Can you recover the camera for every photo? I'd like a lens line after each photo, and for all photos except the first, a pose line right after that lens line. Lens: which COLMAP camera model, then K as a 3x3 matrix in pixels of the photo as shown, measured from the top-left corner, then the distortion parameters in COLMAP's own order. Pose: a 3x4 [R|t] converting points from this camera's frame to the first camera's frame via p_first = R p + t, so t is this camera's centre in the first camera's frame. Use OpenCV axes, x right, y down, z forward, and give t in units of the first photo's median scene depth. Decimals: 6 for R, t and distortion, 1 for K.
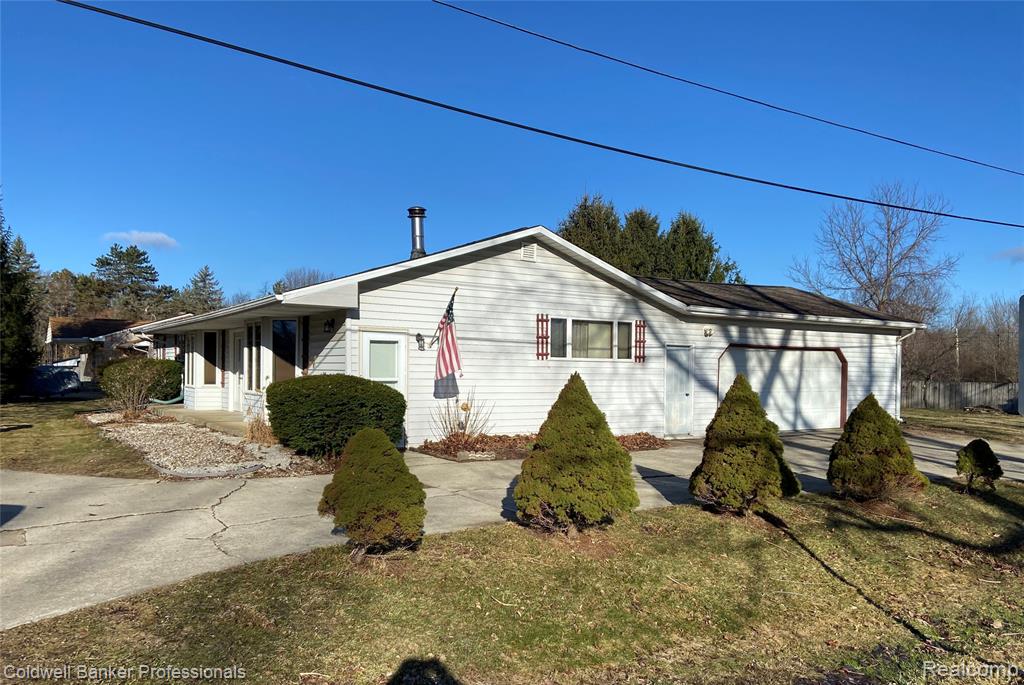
lens RADIAL K [[777.3, 0, 512.0], [0, 777.3, 342.5], [0, 0, 1]] dist [0.001458, 0.000000]
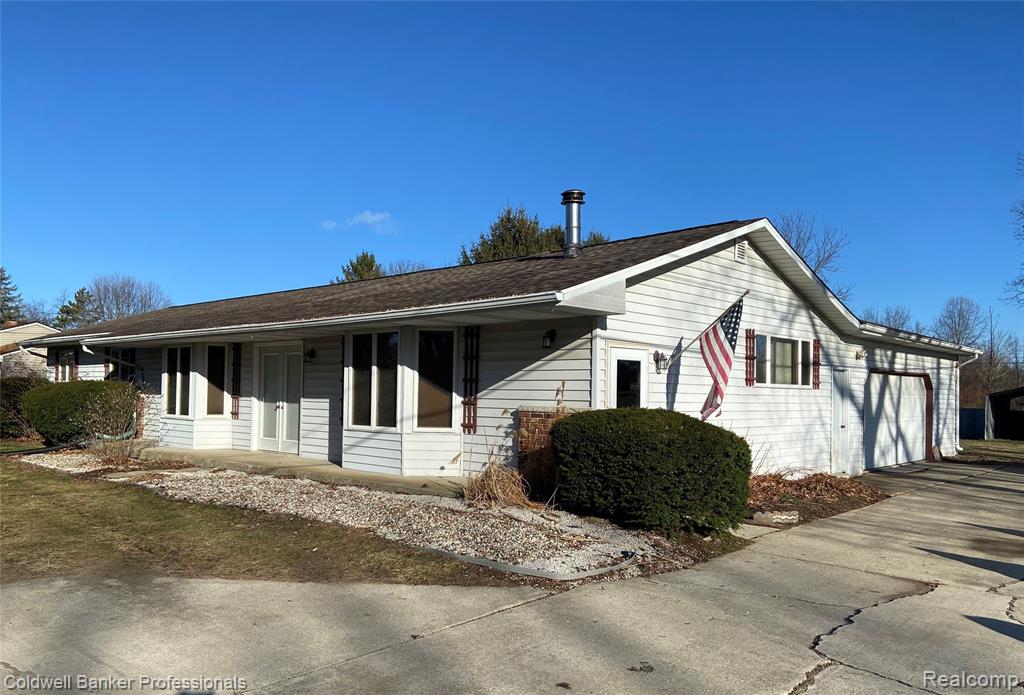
lens RADIAL K [[775.2, 0, 512.0], [0, 775.2, 347.5], [0, 0, 1]] dist [0.057279, -0.001083]
pose [[0.974350, 0.015055, 0.224532, -0.306386], [-0.010814, 0.999739, -0.020104, 0.001011], [-0.224777, 0.017160, 0.974259, 0.215761]]
